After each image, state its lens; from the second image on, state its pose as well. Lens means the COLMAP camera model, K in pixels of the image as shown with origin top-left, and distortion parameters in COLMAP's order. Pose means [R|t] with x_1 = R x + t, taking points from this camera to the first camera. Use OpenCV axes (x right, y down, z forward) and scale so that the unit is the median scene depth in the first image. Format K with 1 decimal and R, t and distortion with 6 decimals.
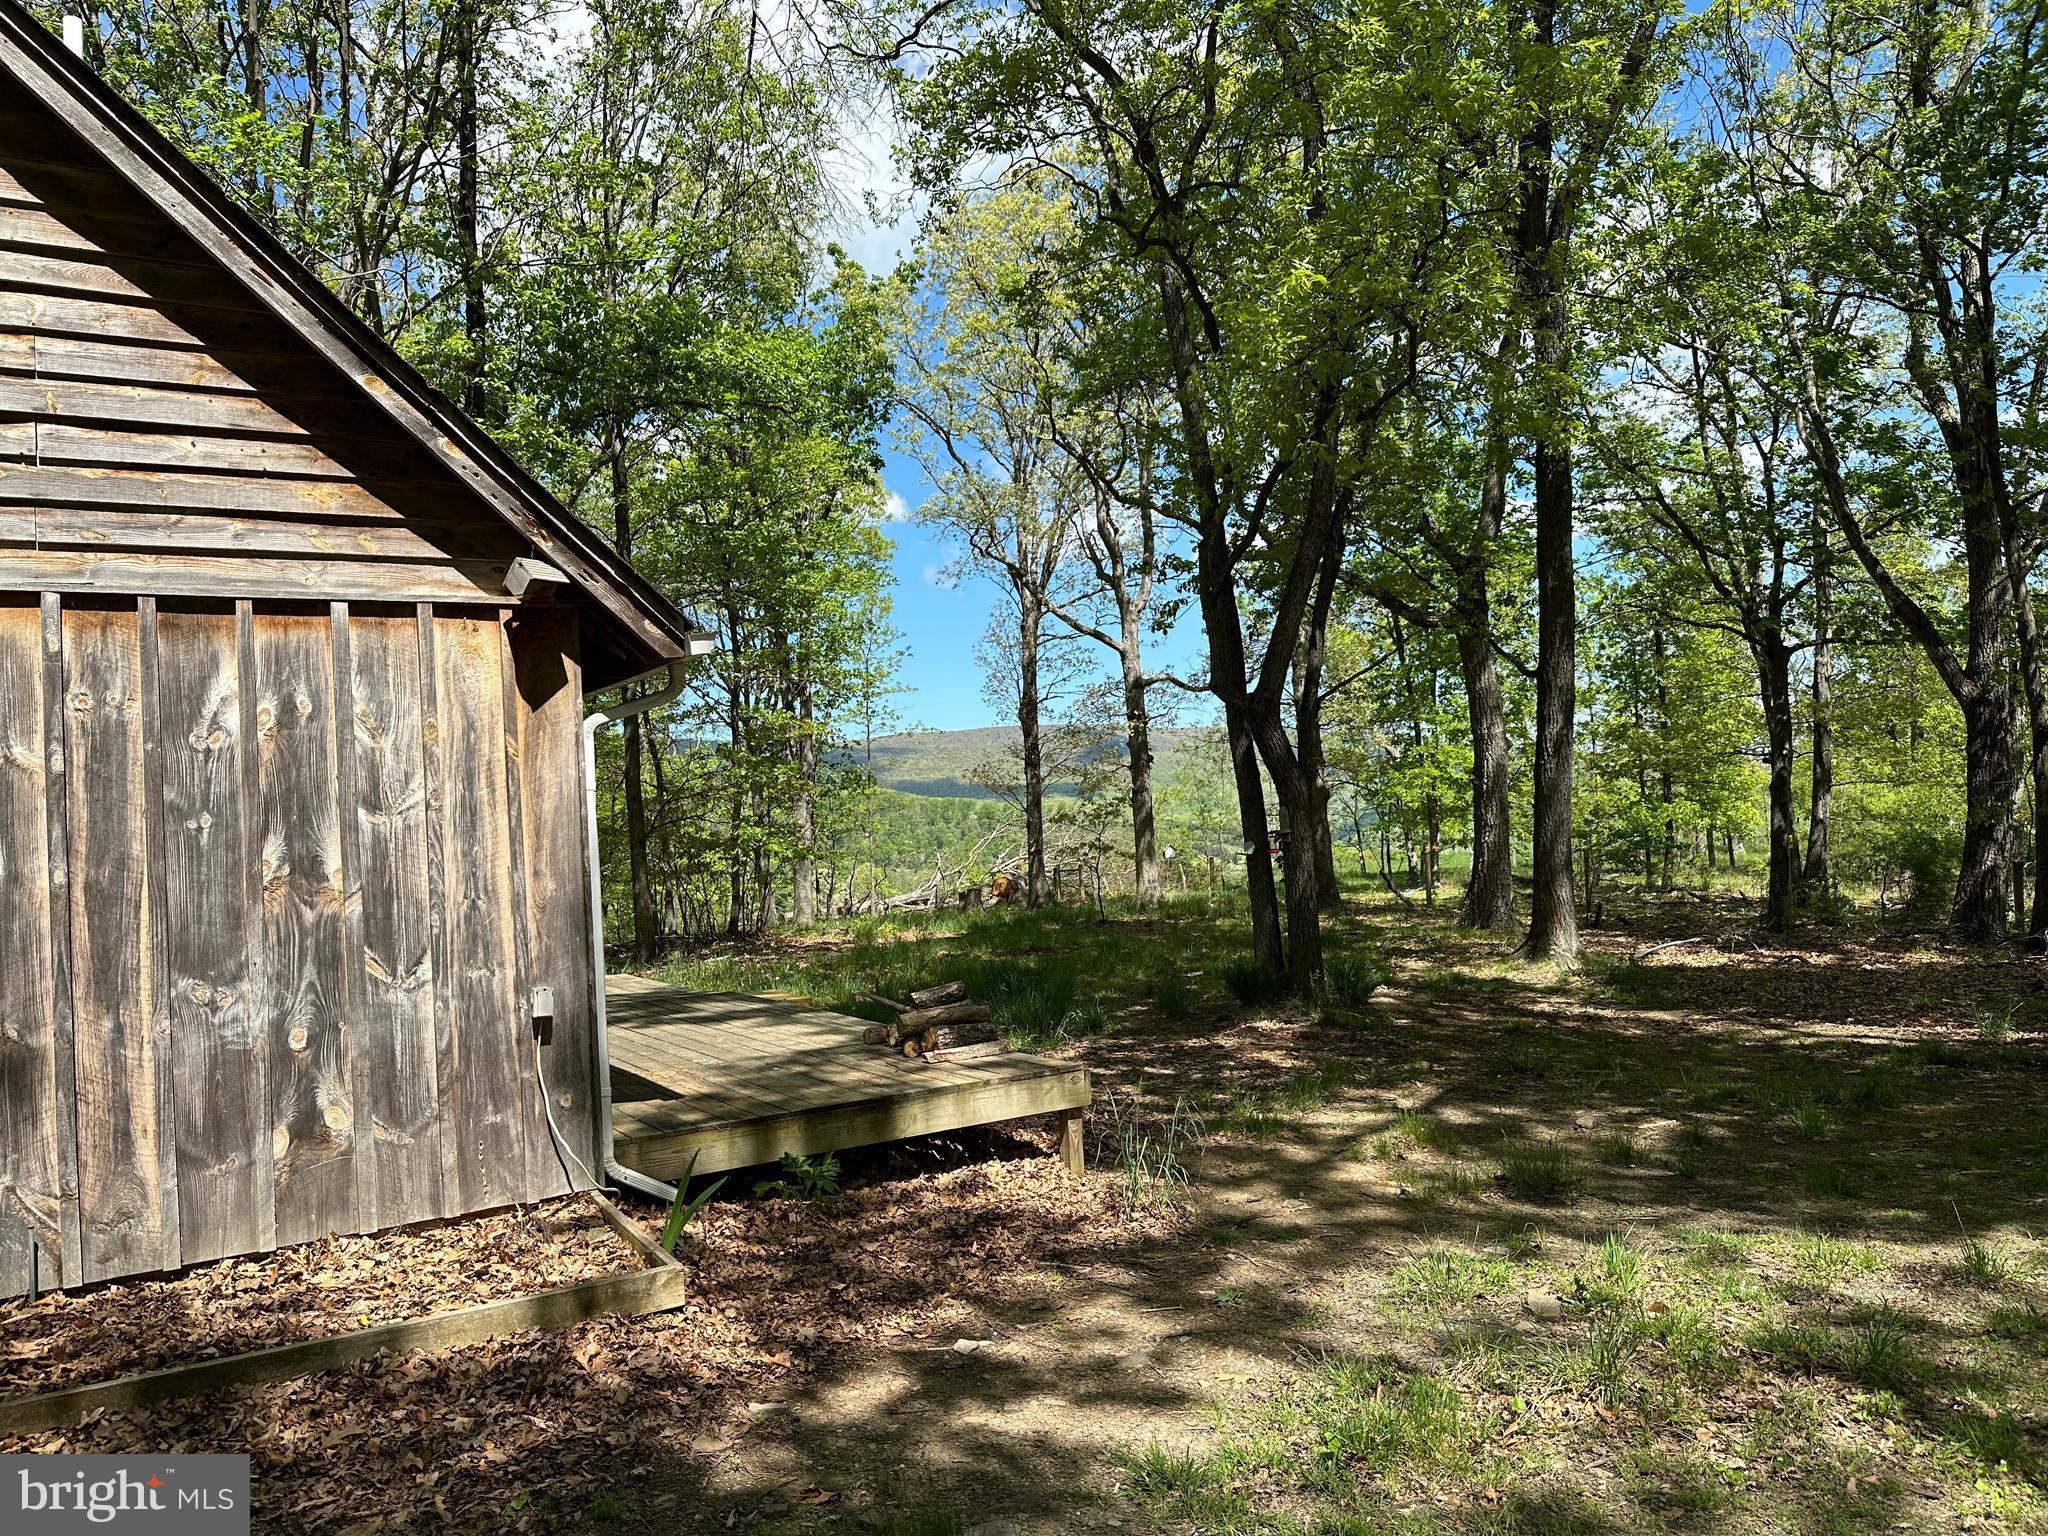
lens RADIAL K [[1444.1, 0, 1024.0], [0, 1444.1, 768.0], [0, 0, 1]] dist [0.024726, -0.043638]
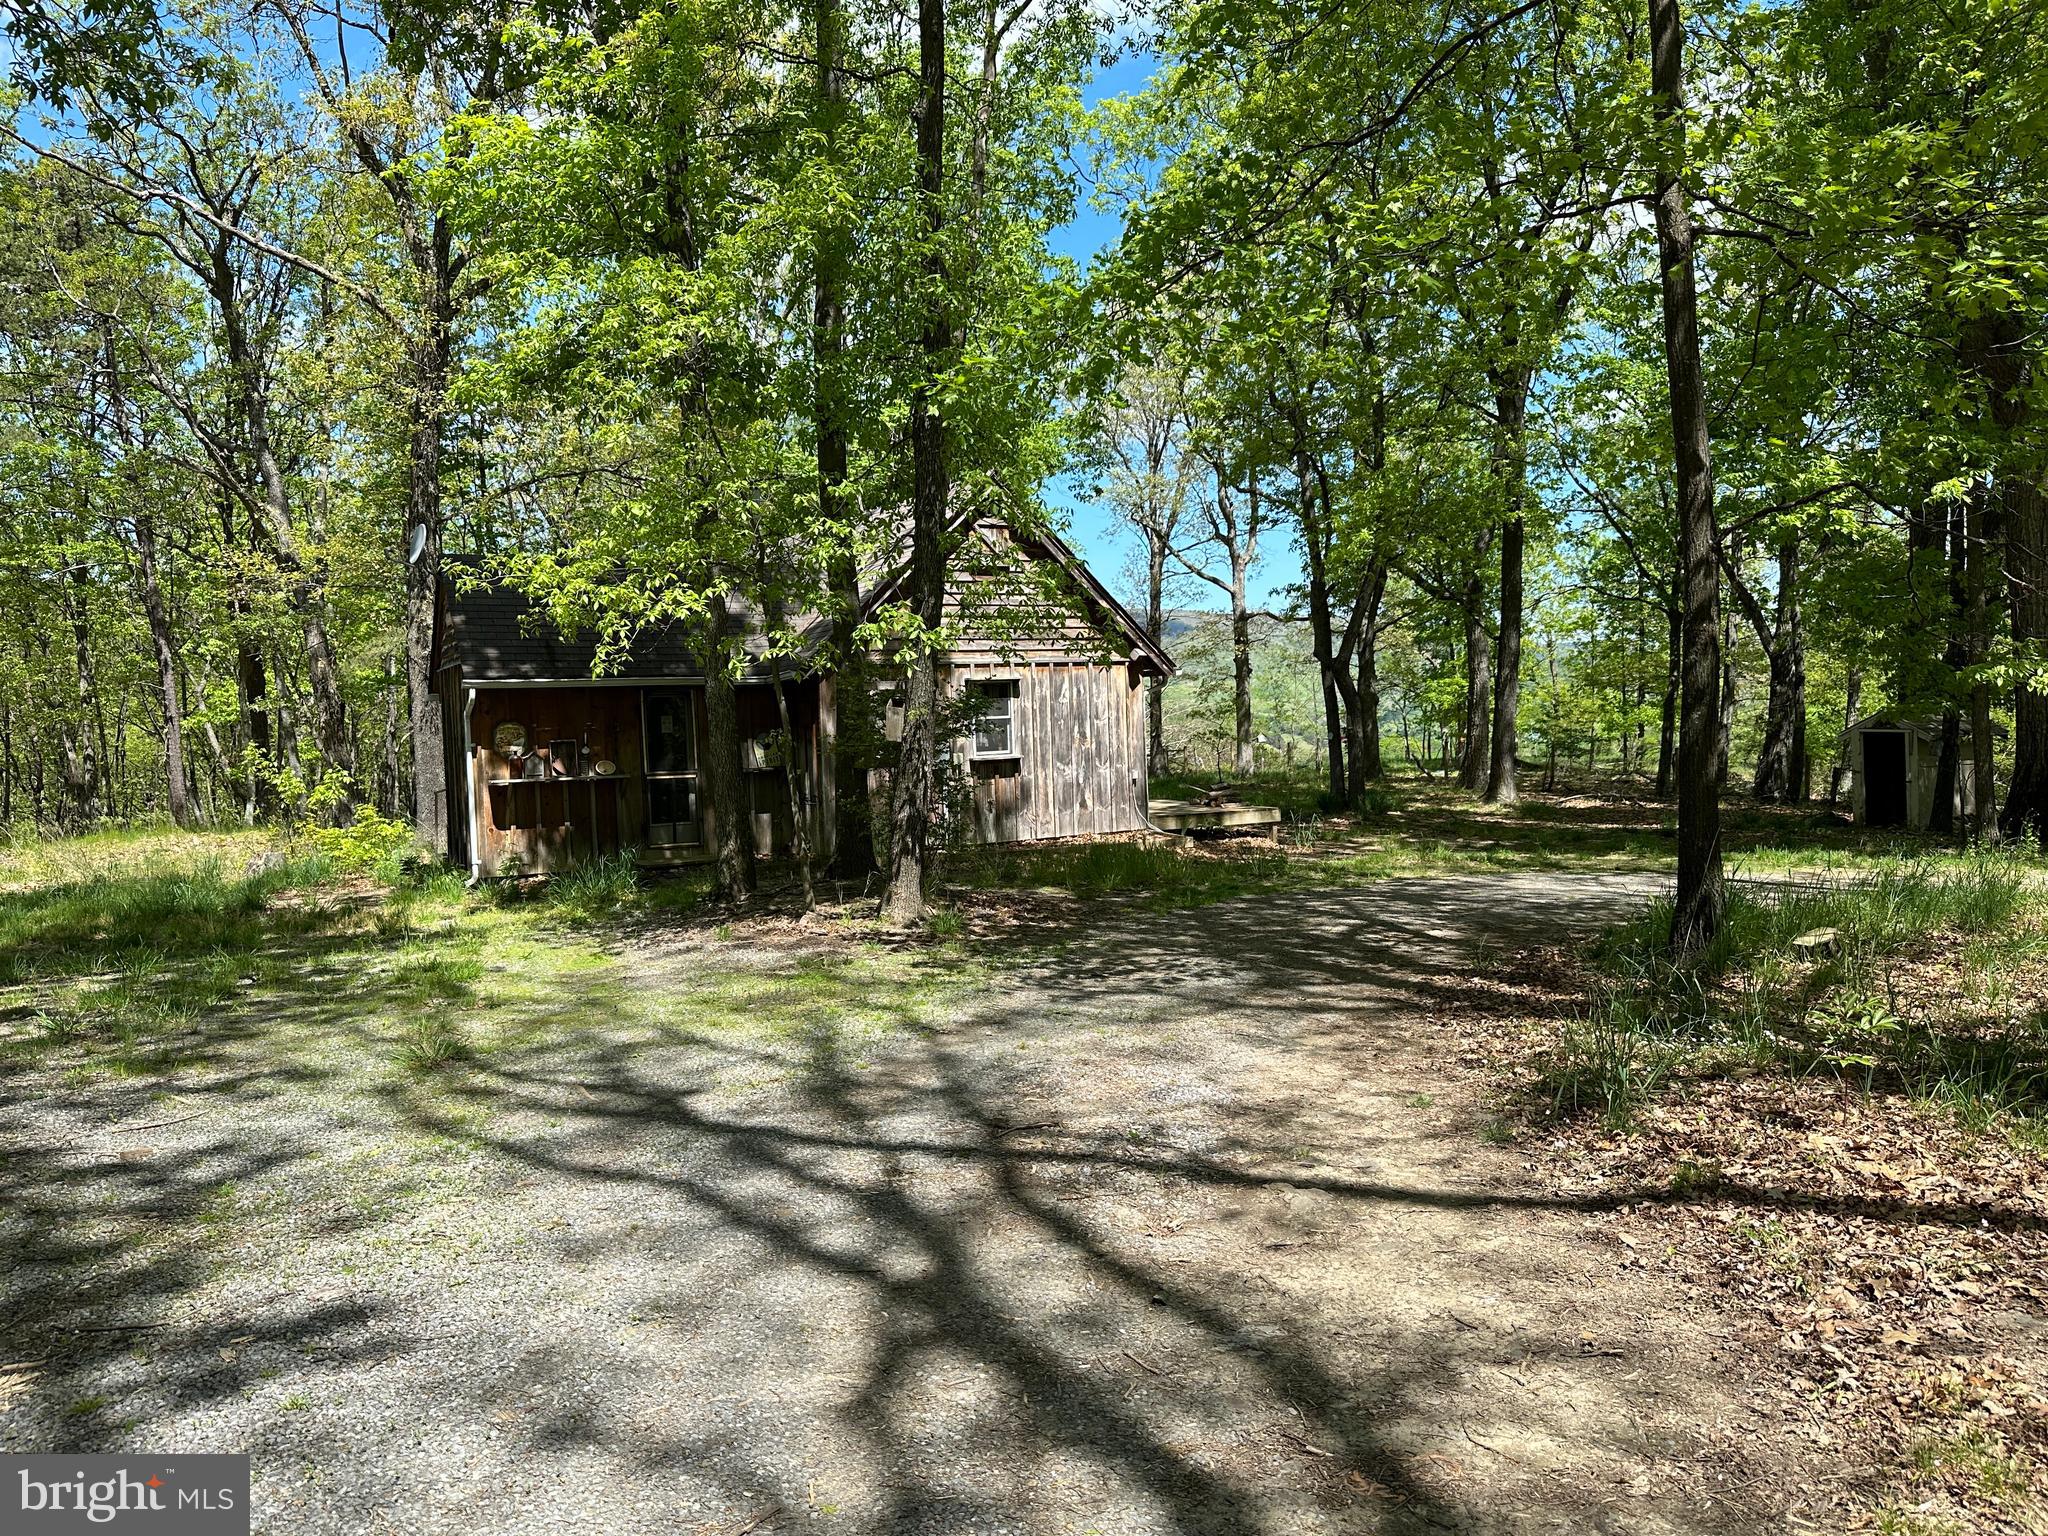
lens RADIAL K [[1430.7, 0, 1024.0], [0, 1430.7, 768.0], [0, 0, 1]] dist [0.111055, -0.174010]
pose [[0.998949, 0.024556, -0.038708, -0.137131], [-0.021358, 0.996488, 0.080965, -0.037996], [0.040561, -0.080053, 0.995965, -0.722537]]
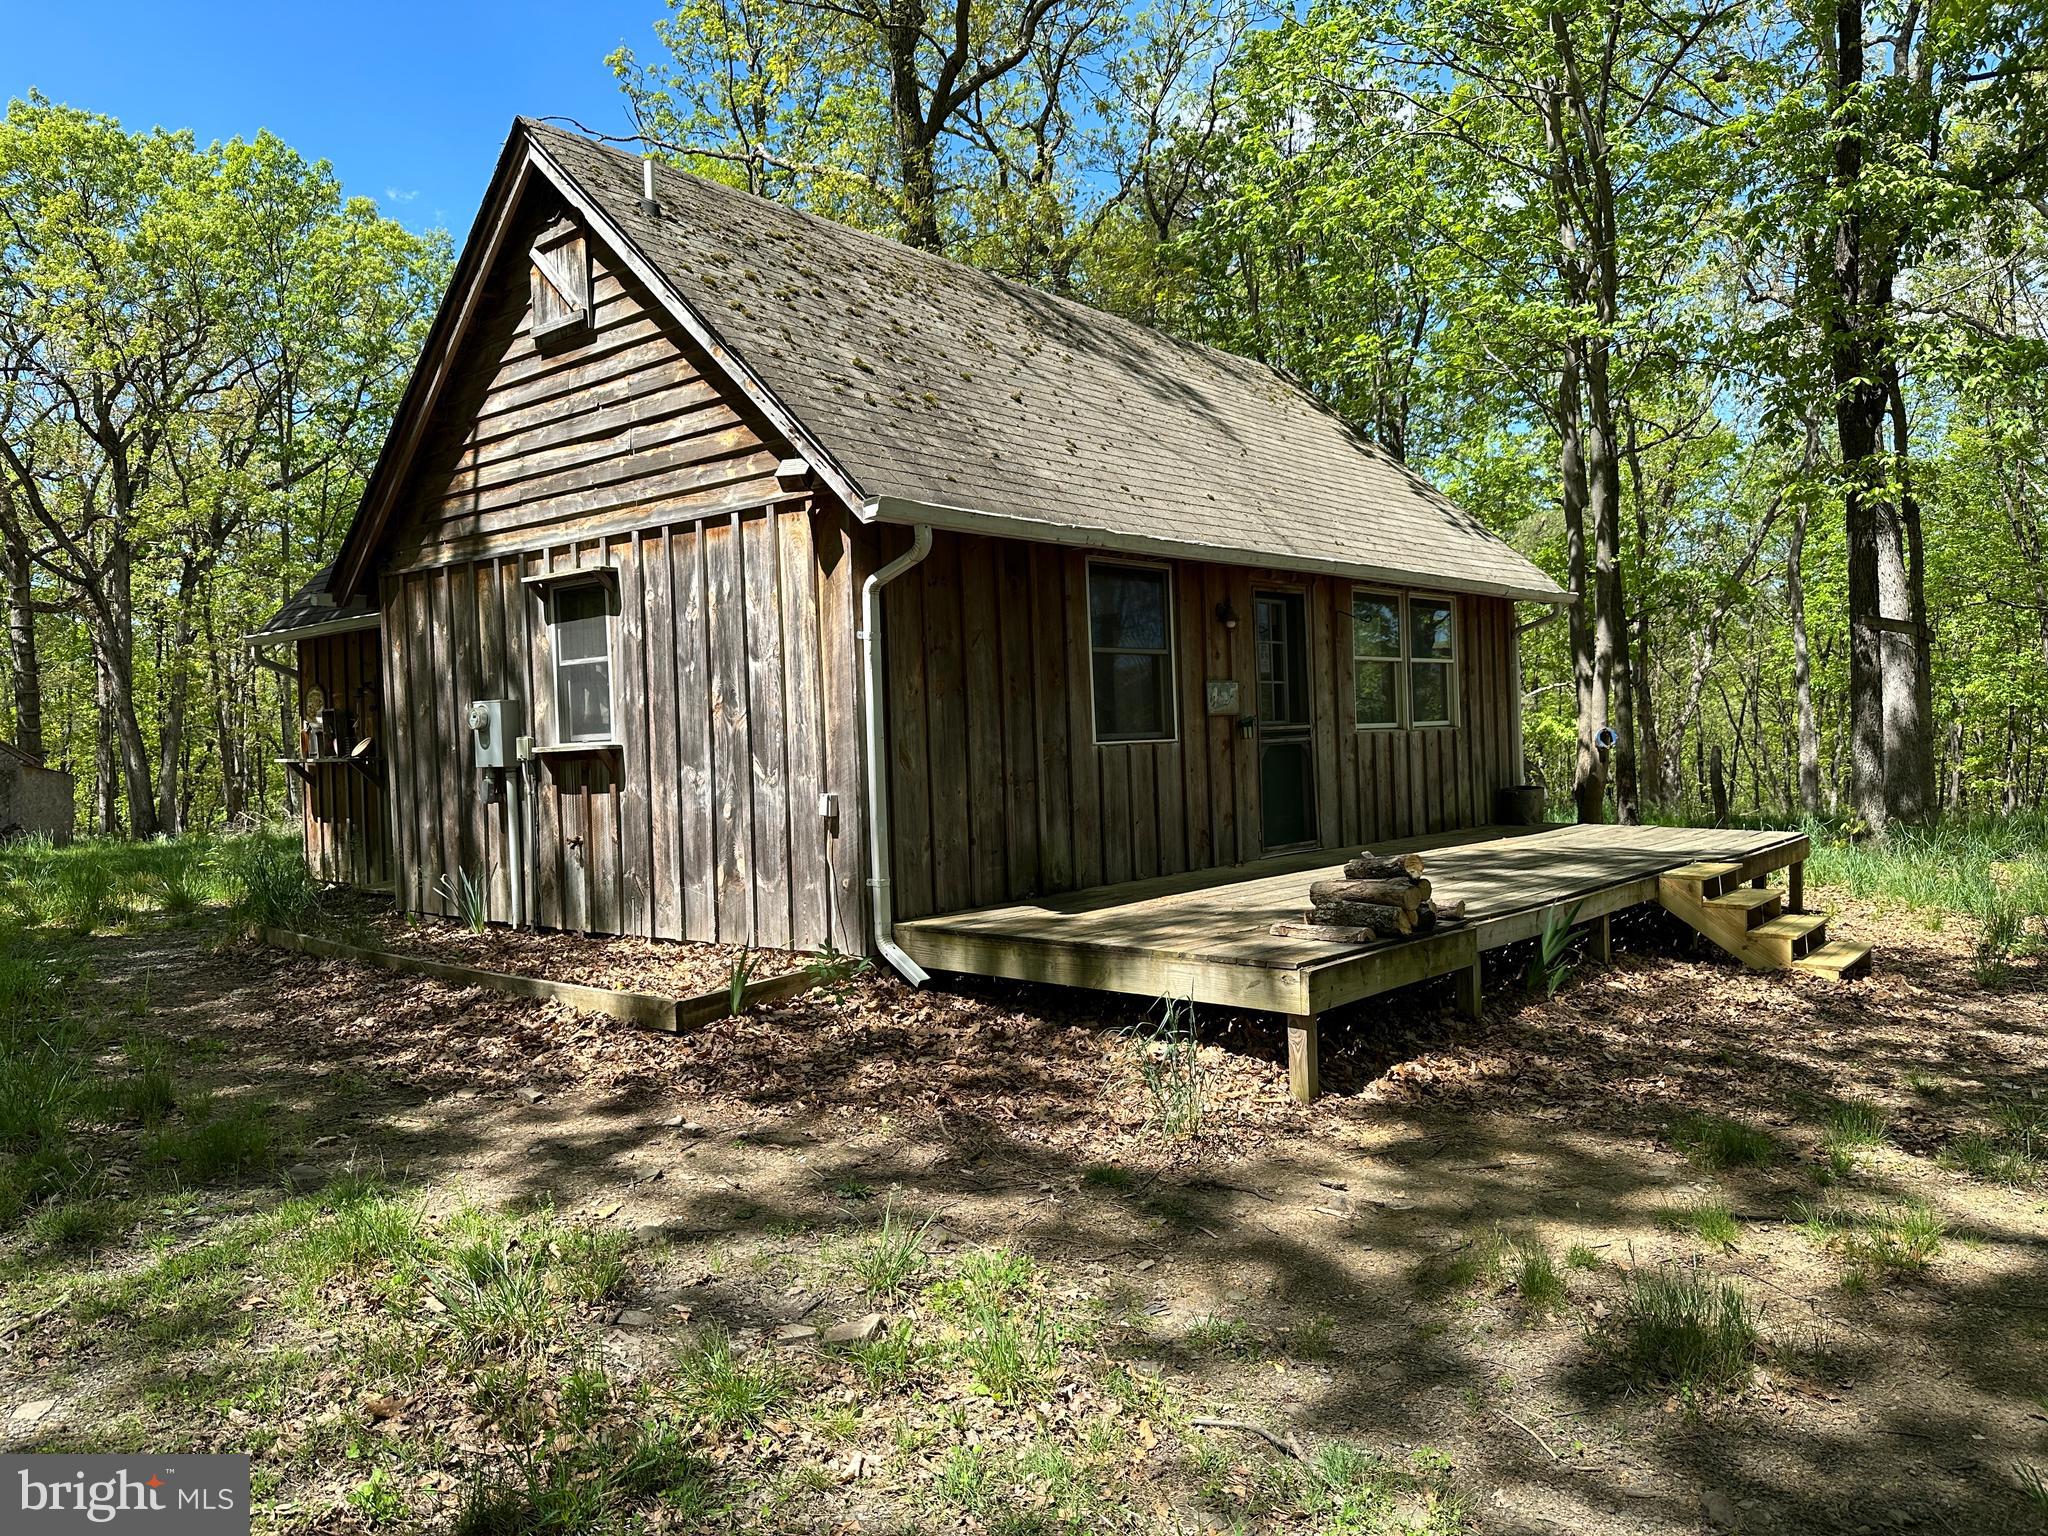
lens RADIAL K [[1430.7, 0, 1024.0], [0, 1430.7, 768.0], [0, 0, 1]] dist [0.111055, -0.174010]
pose [[0.297308, 0.068892, -0.952293, 0.273914], [0.052610, 0.994696, 0.088384, 0.007157], [0.953331, -0.076377, 0.292106, 0.232933]]
